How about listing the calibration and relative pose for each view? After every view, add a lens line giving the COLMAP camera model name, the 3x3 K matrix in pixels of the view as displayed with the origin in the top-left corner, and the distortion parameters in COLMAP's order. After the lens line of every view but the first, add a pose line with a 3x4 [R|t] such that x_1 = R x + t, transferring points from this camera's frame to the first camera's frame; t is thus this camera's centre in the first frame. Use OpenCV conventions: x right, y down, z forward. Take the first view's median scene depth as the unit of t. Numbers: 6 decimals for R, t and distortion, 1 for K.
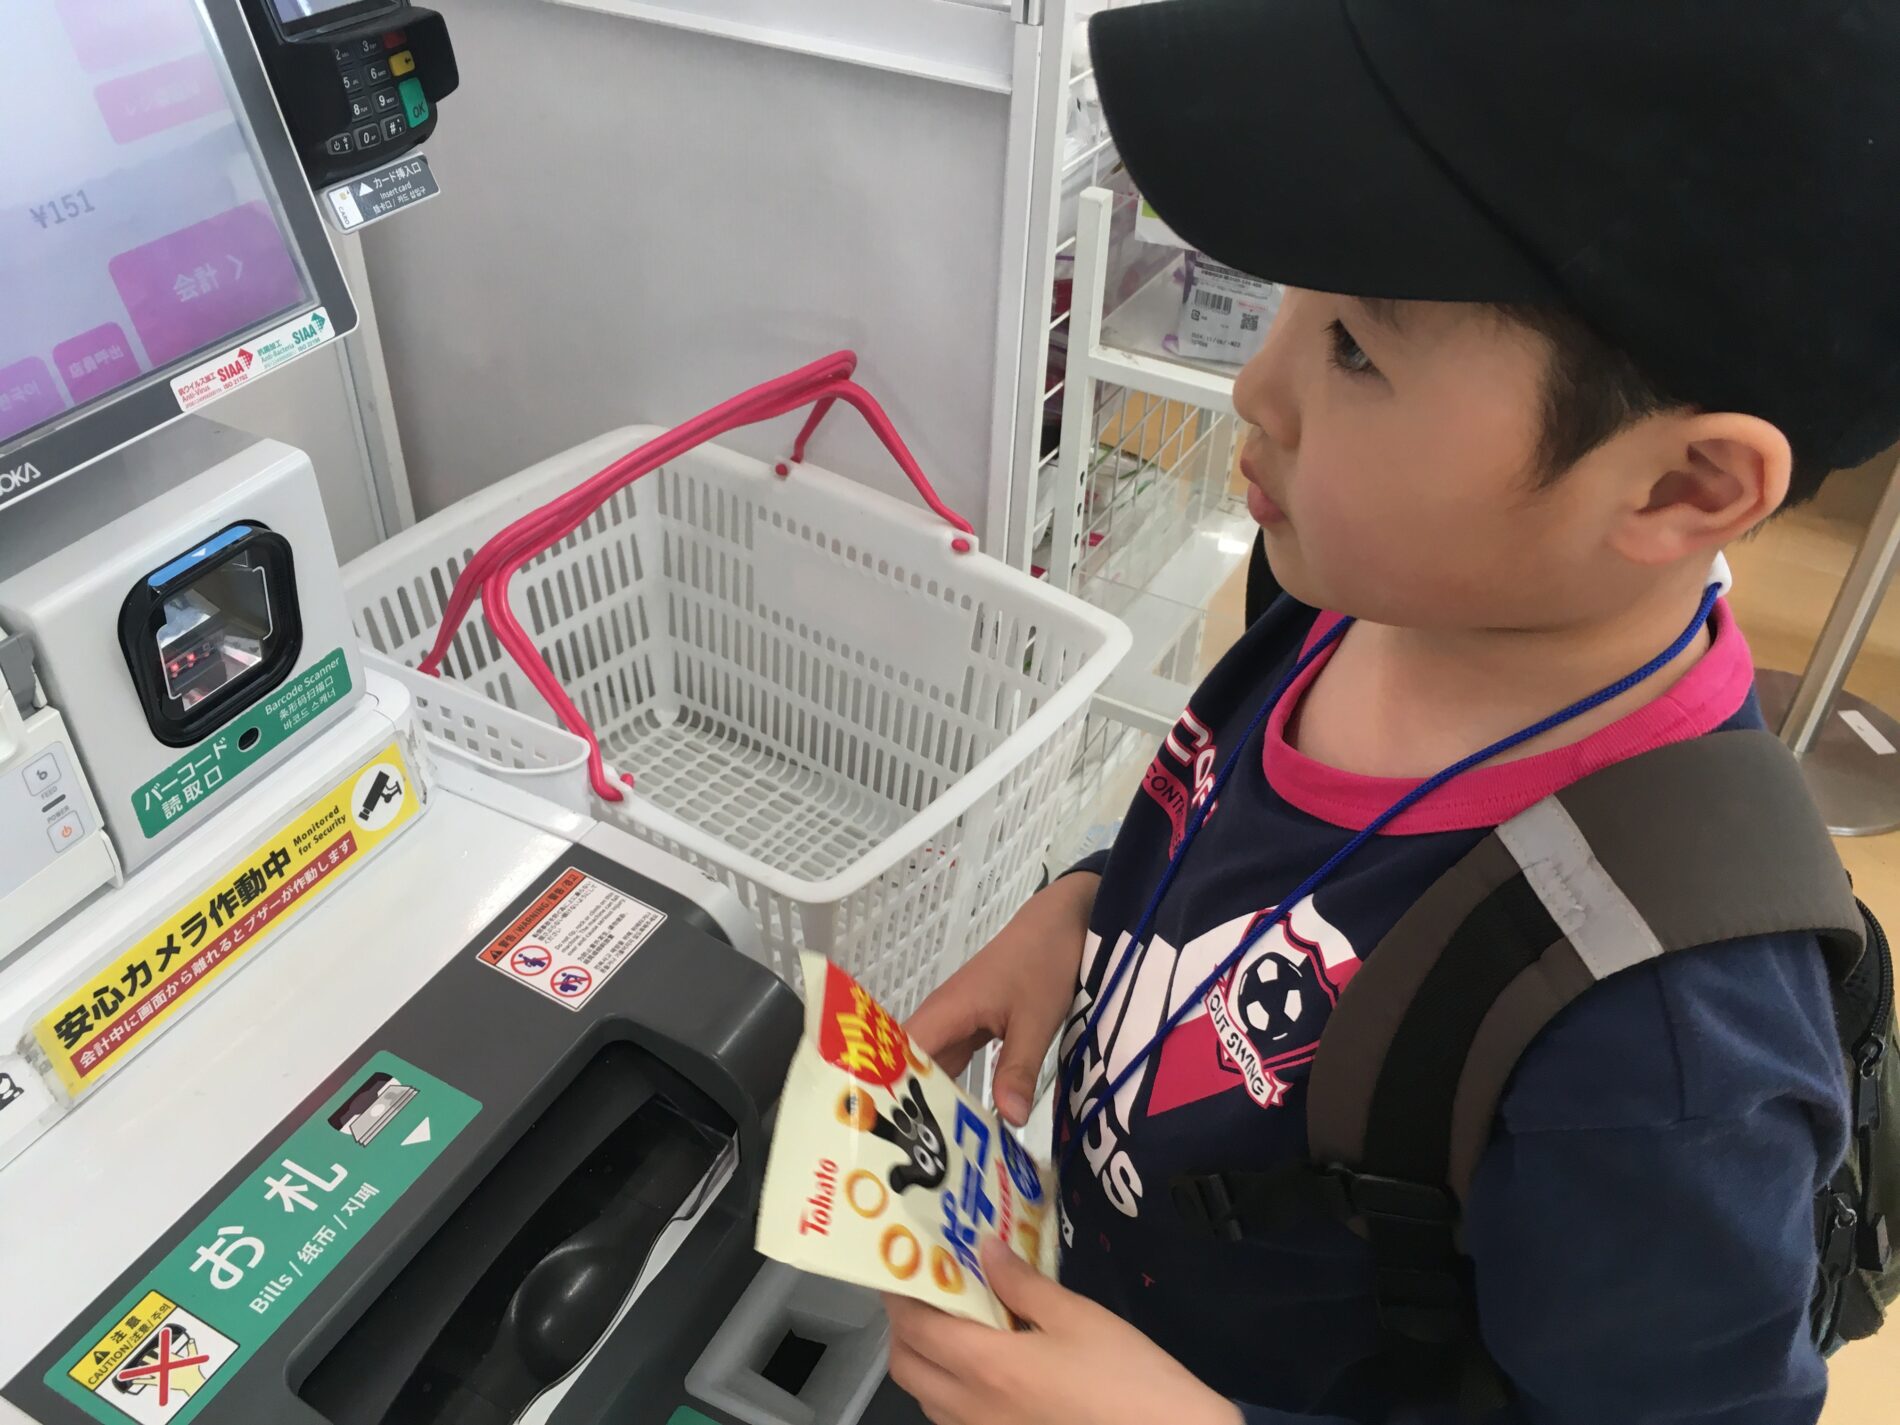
lens RADIAL K [[1640.6, 0, 950.0], [0, 1640.6, 712.5], [0, 0, 1]] dist [0.096792, -0.131739]
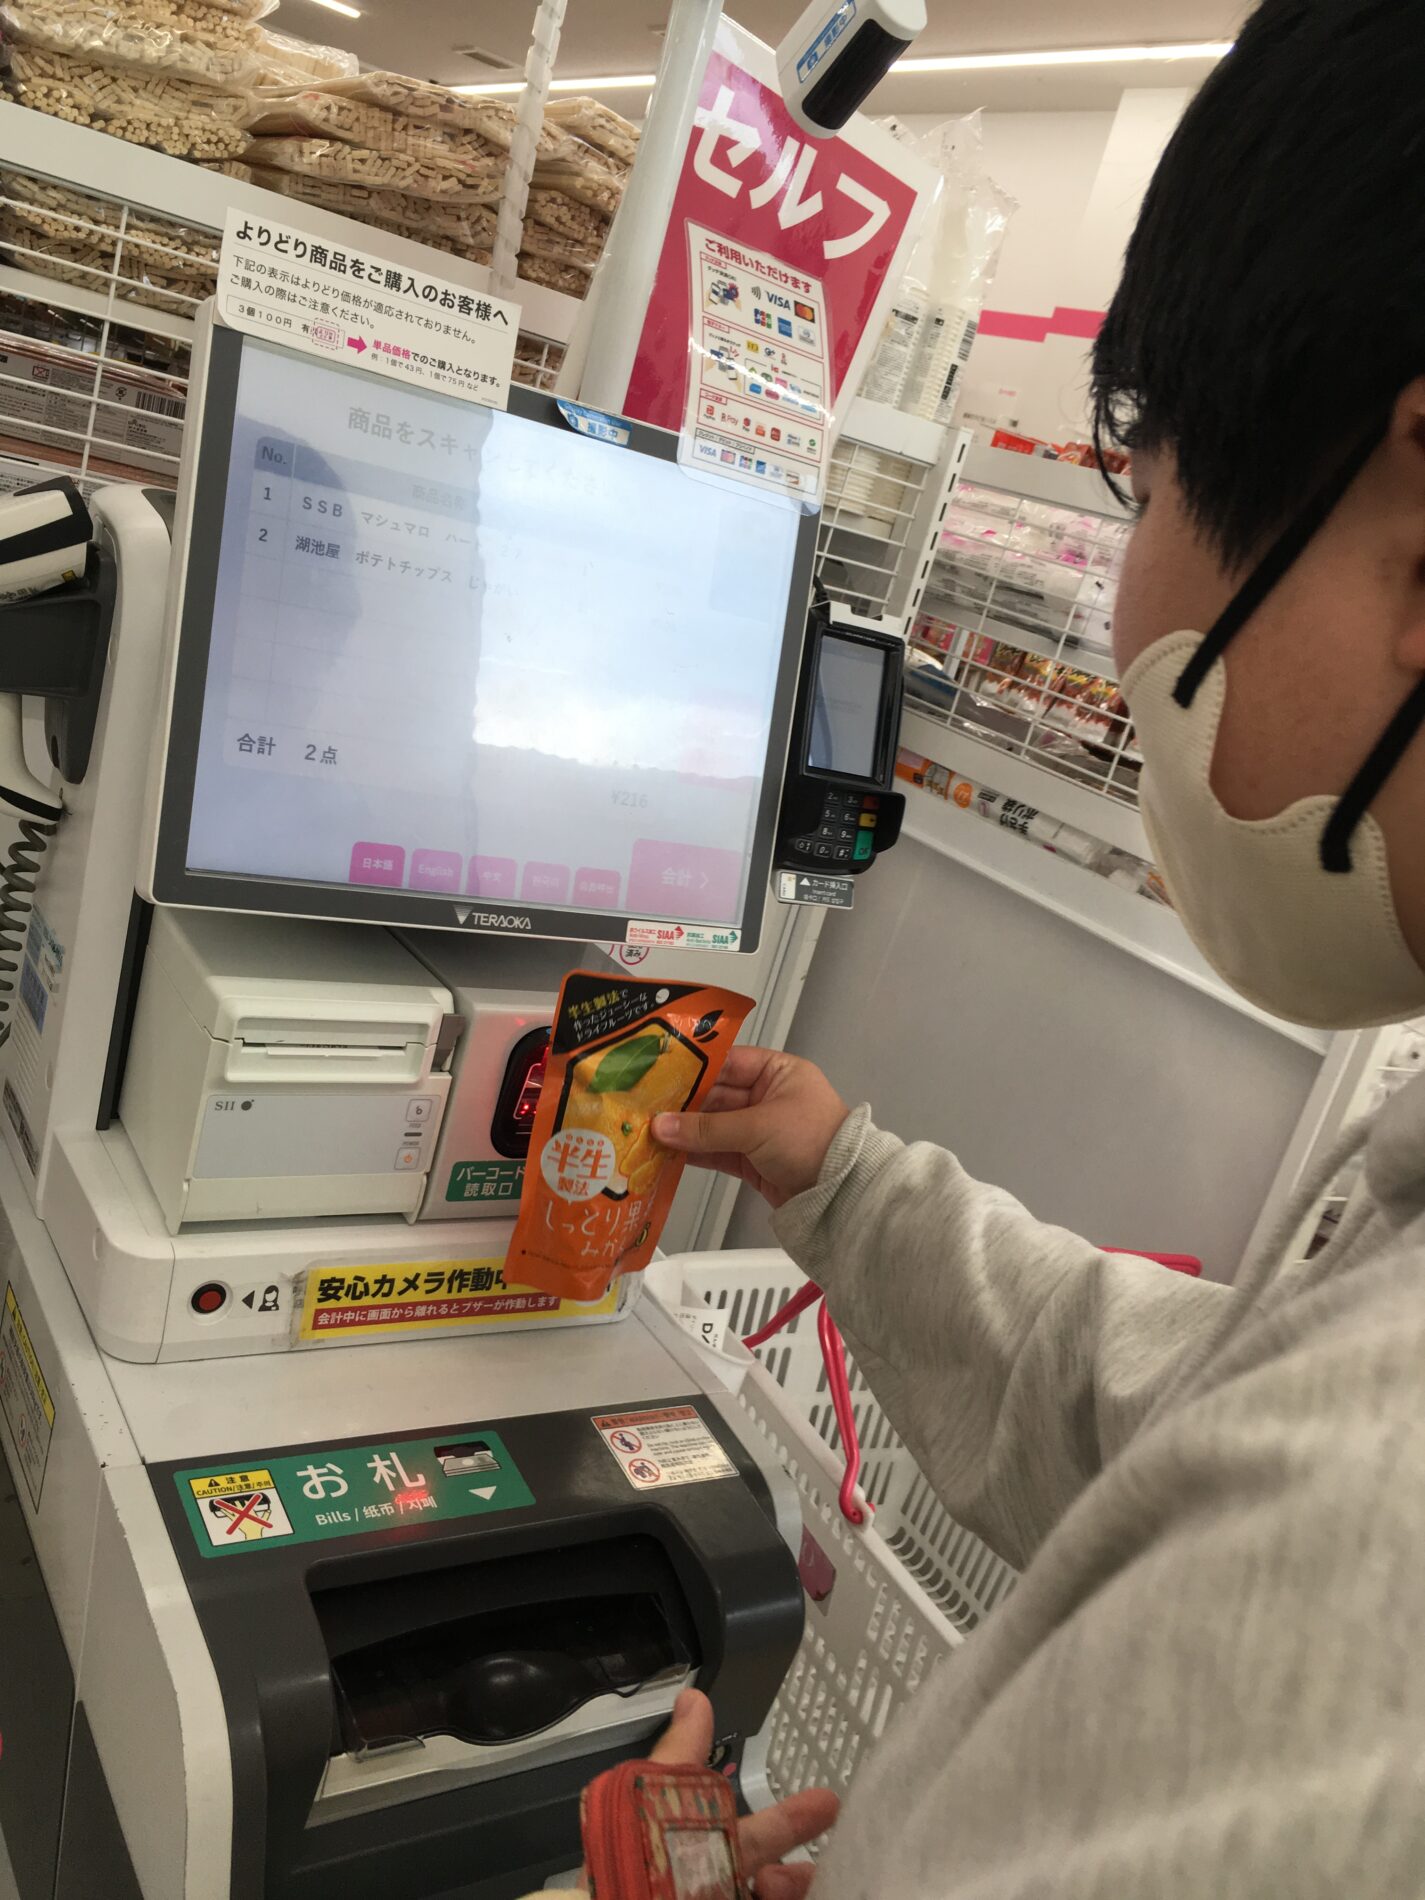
lens RADIAL K [[1636.5, 0, 712.5], [0, 1636.5, 950.0], [0, 0, 1]] dist [0.087496, -0.114929]
pose [[0.843131, 0.335517, -0.420188, 0.204279], [-0.487164, 0.807406, -0.332815, 0.254476], [0.227597, 0.485307, 0.844202, -0.193354]]
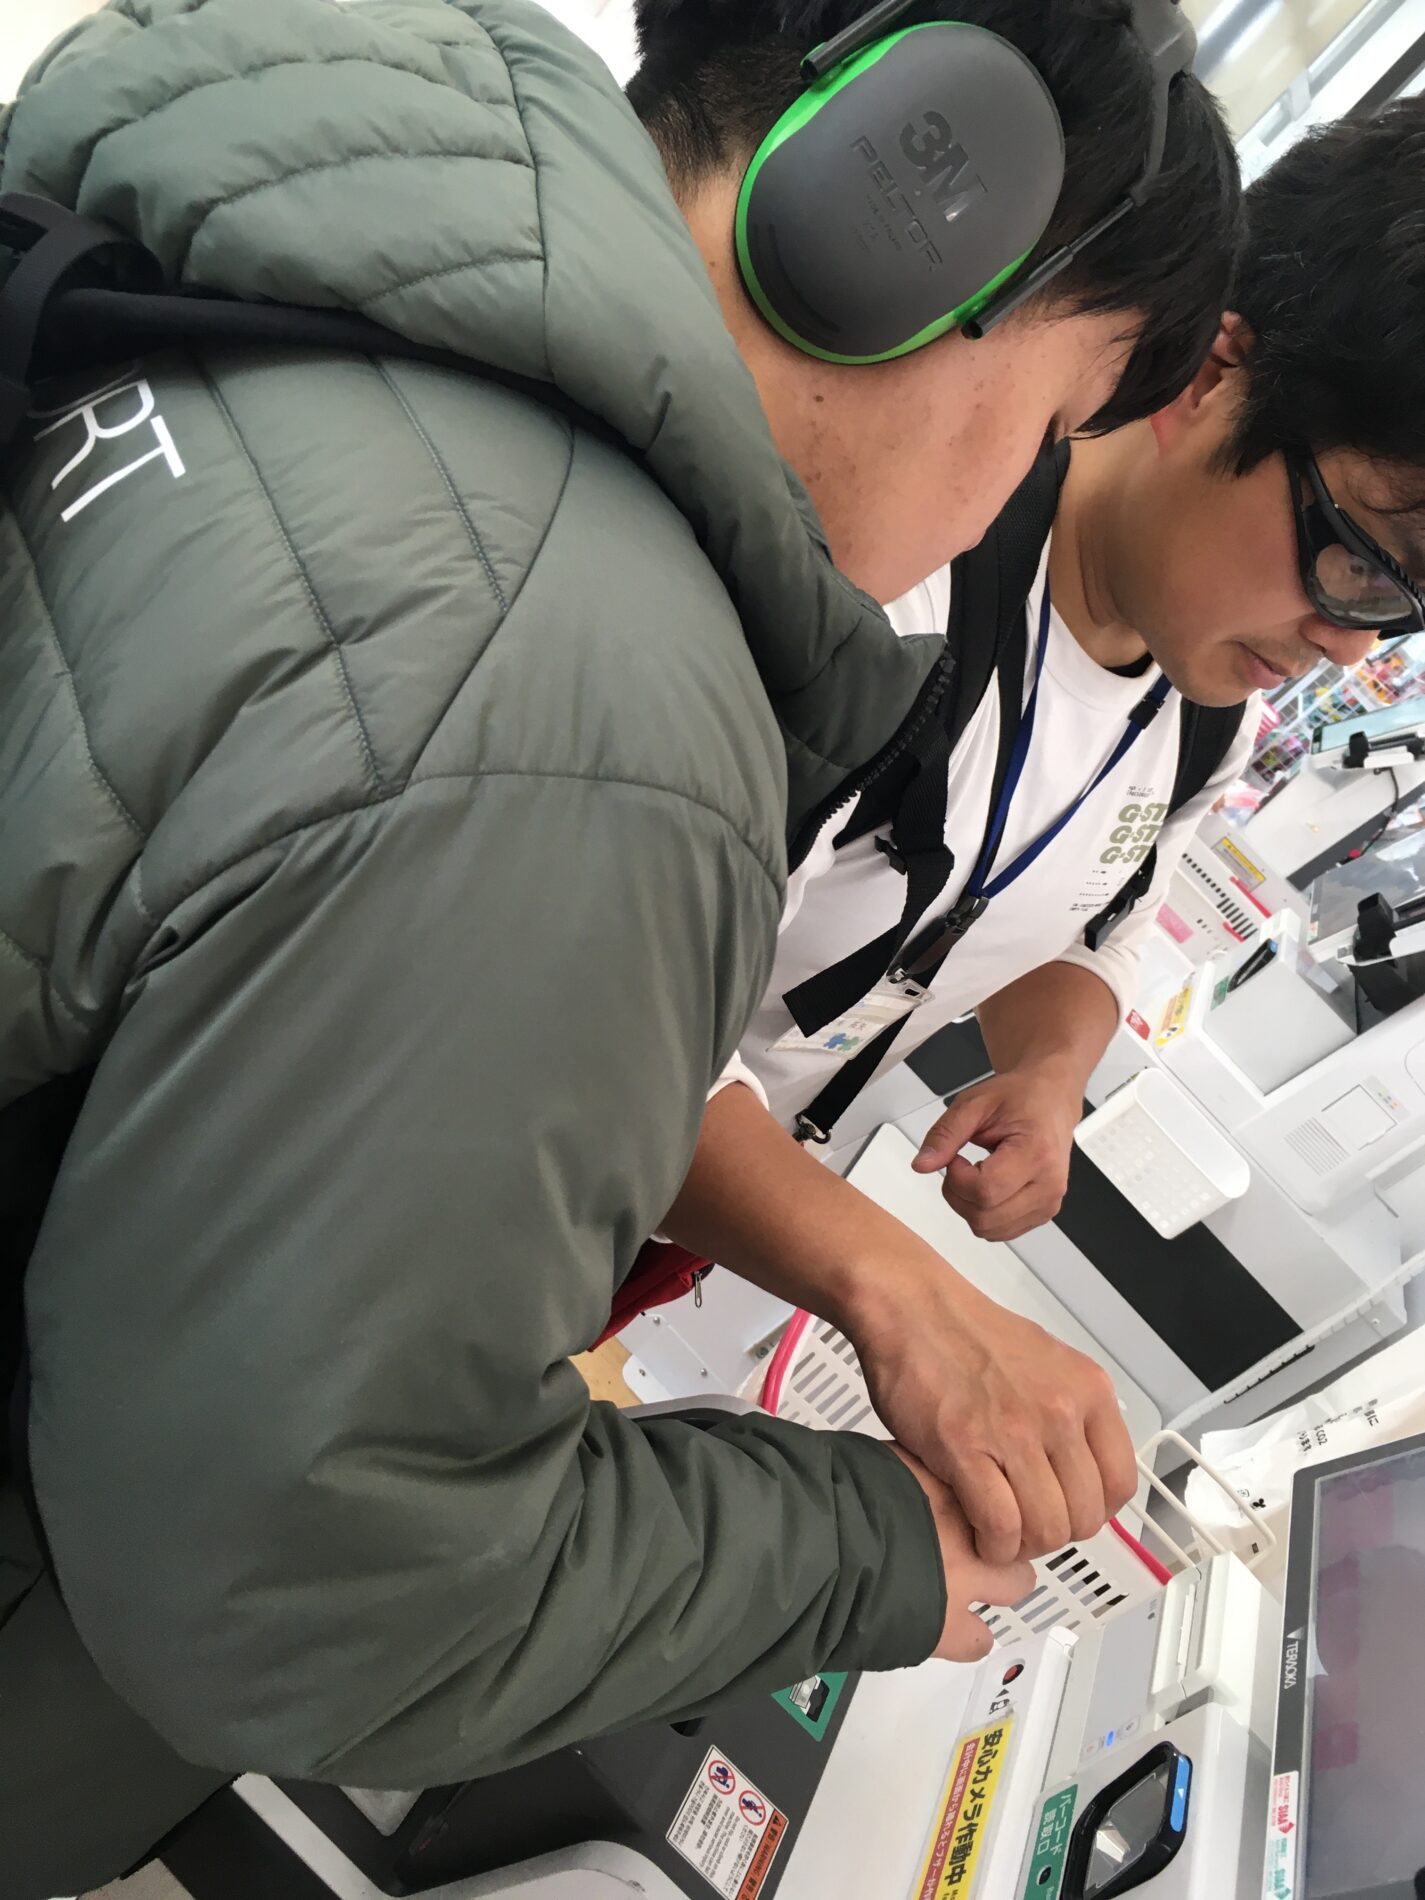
lens RADIAL K [[1640.6, 0, 726.8], [0, 1640.6, 951.7], [0, 0, 1]] dist [0.096792, -0.131739]
pose [[-0.738333, -0.543436, -0.399426, 0.627788], [-0.538627, 0.118706, 0.834140, -1.001875], [-0.405887, 0.831015, -0.380354, 1.055066]]
